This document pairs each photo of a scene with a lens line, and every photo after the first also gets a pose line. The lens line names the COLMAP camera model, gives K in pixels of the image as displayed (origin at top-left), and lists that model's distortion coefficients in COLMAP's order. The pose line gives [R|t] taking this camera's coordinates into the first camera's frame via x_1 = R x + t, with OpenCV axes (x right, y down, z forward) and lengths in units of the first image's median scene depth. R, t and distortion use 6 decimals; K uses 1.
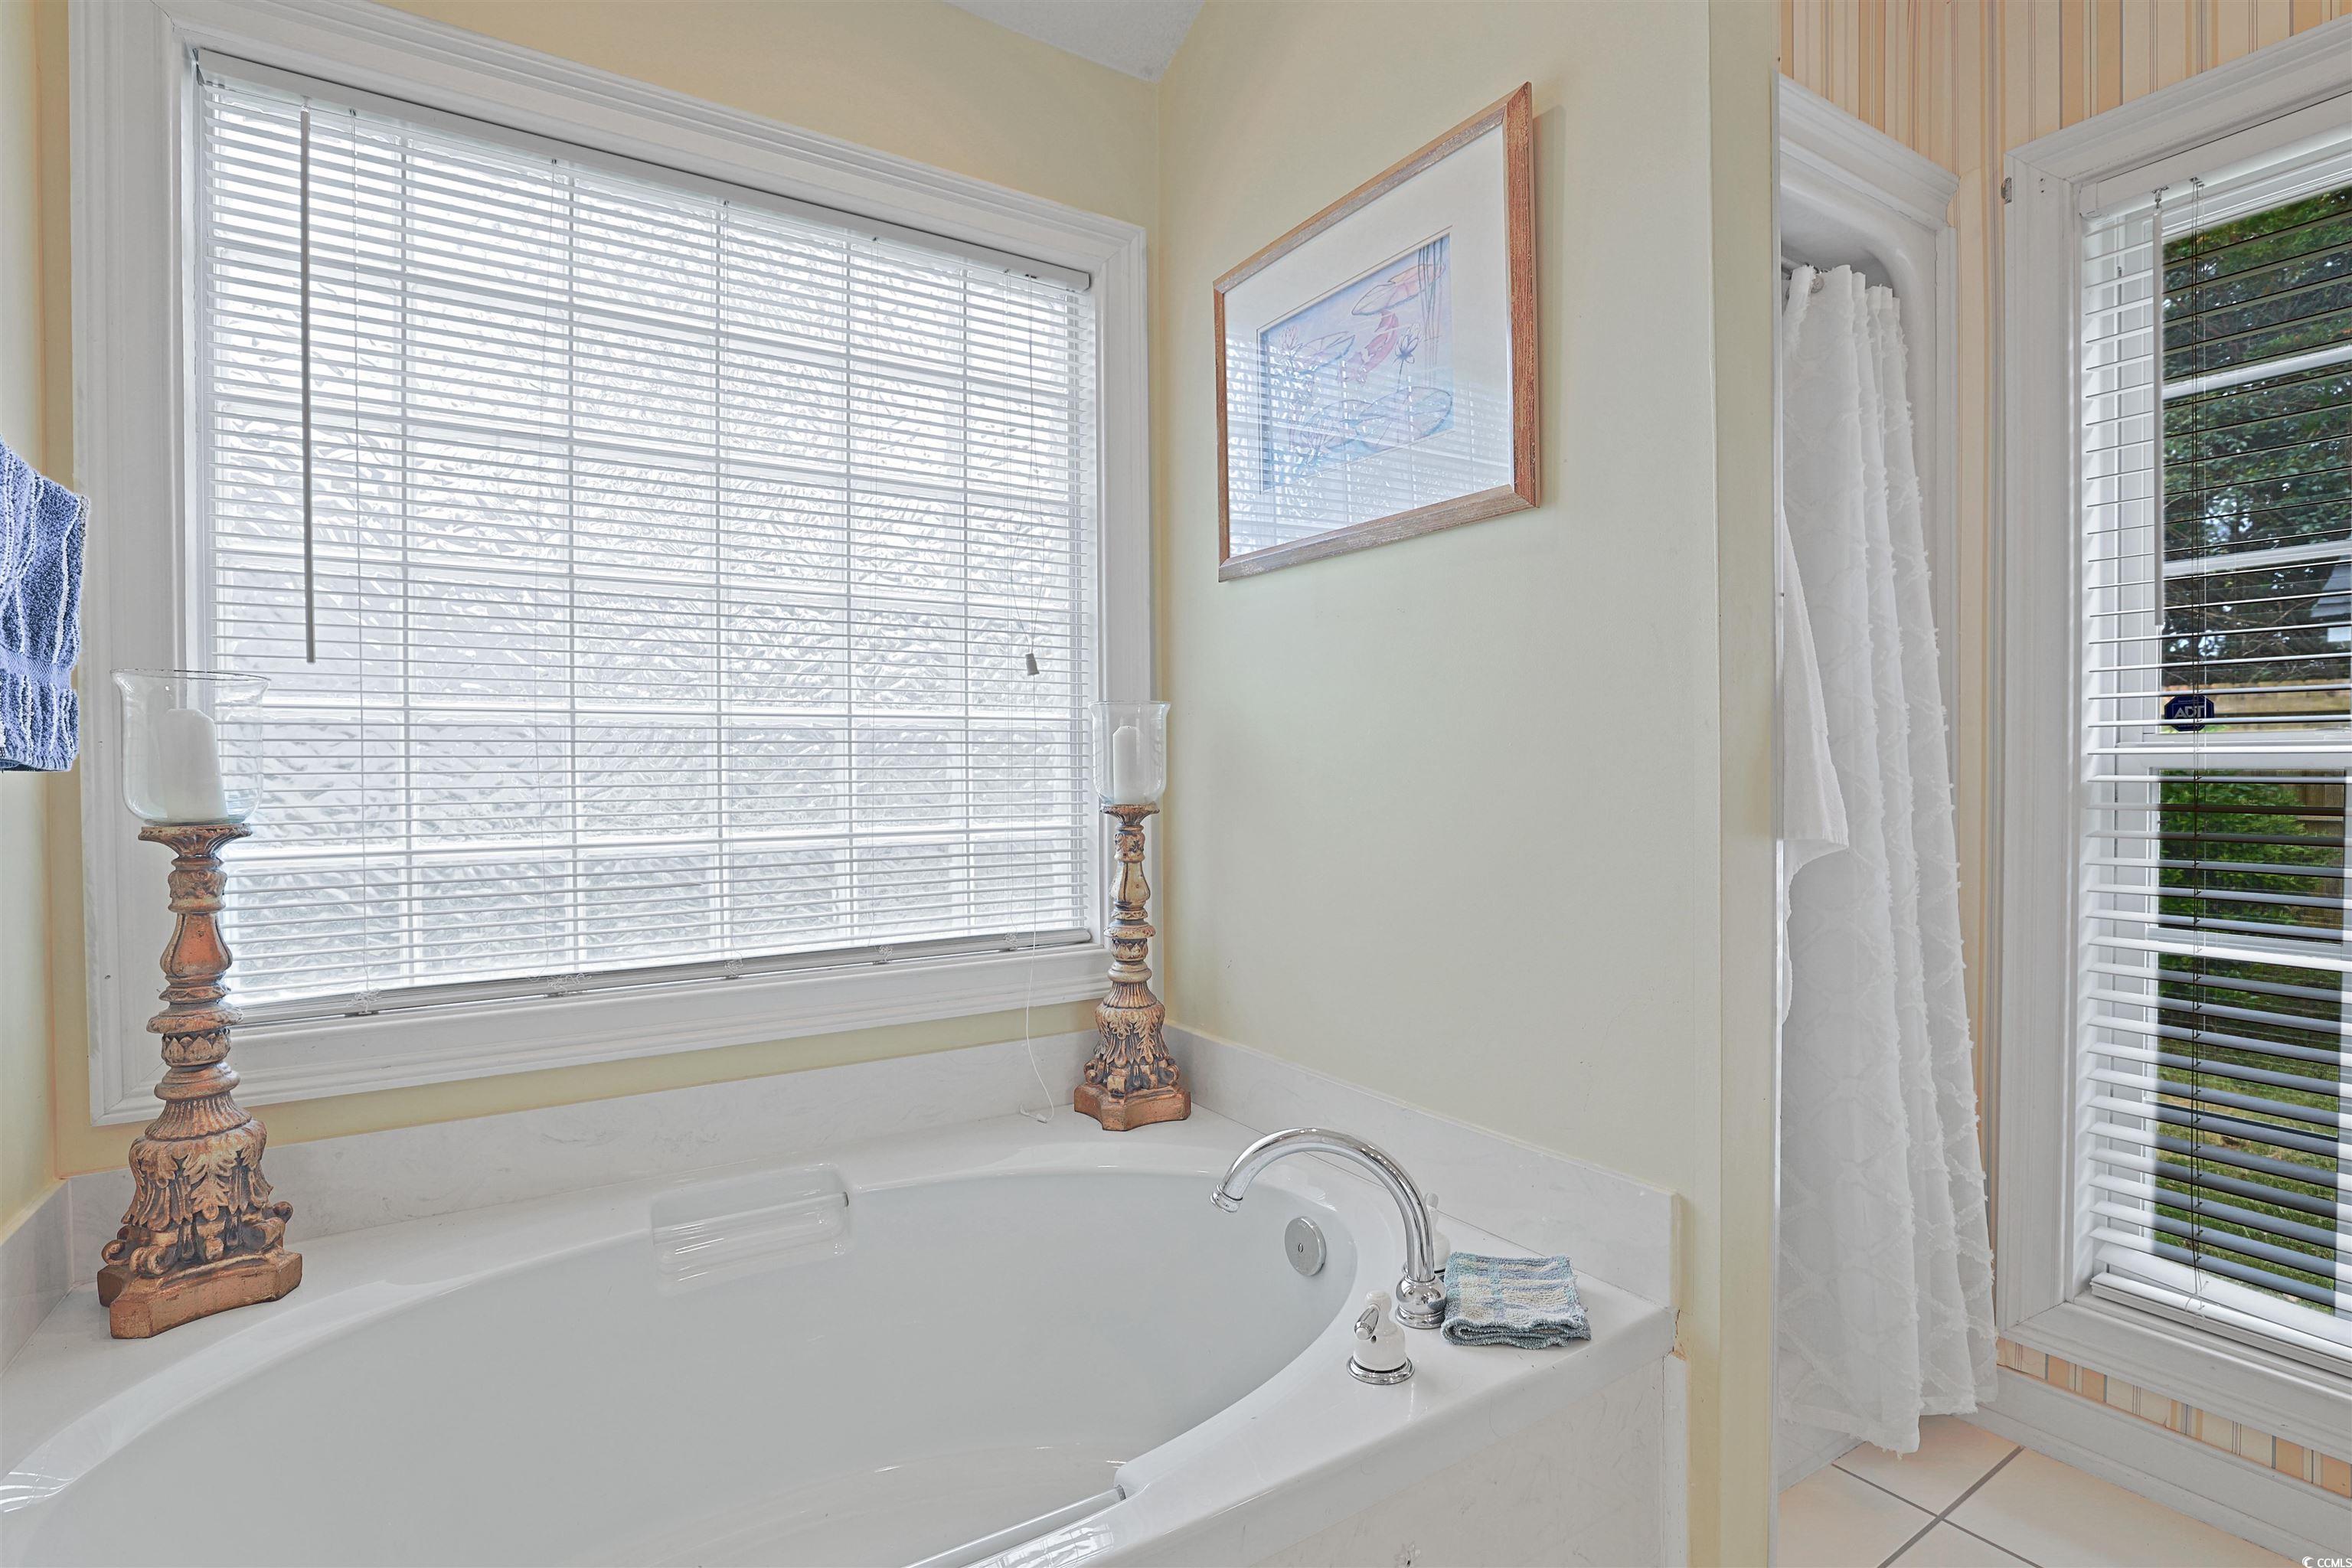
lens RADIAL K [[1071.5, 0, 1184.7], [0, 1071.5, 787.3], [0, 0, 1]] dist [-0.060109, 0.022161]
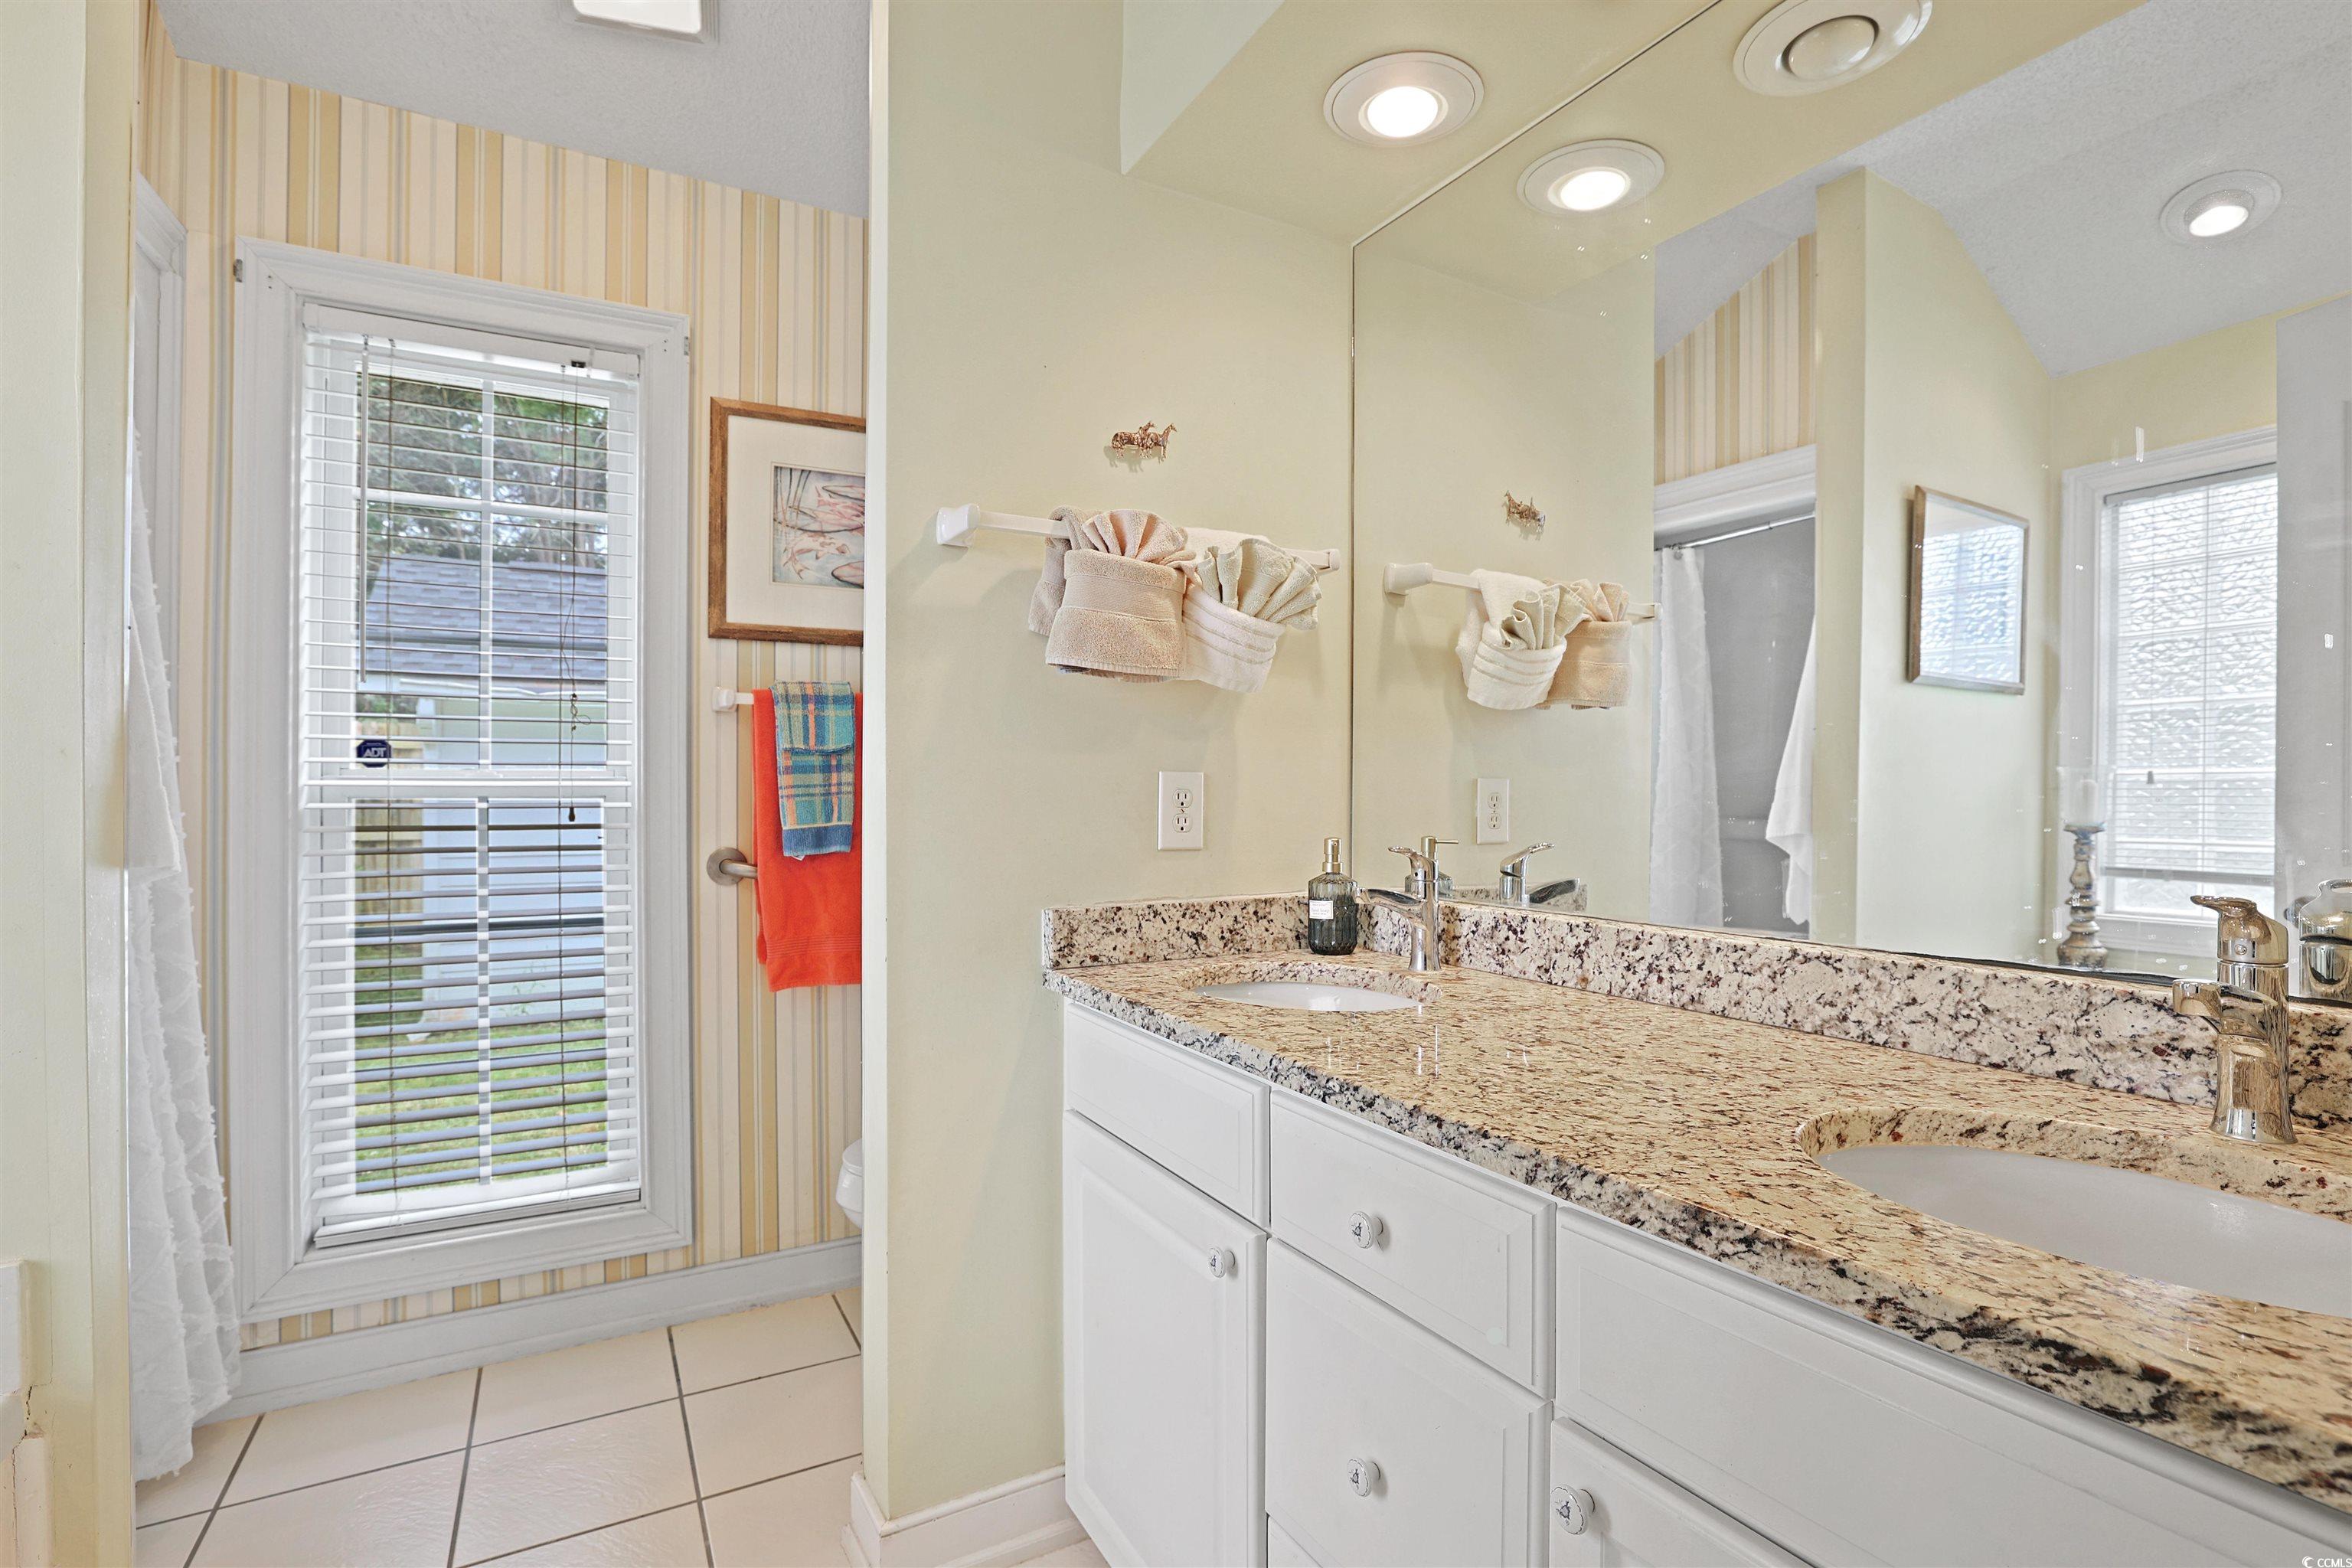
lens RADIAL K [[1071.5, 0, 1184.7], [0, 1071.5, 787.3], [0, 0, 1]] dist [-0.060109, 0.022161]
pose [[0.039552, 0.008753, 0.999179, -0.258183], [0.016852, 0.999814, -0.009425, -0.002176], [-0.999075, 0.017211, 0.039397, -0.039807]]
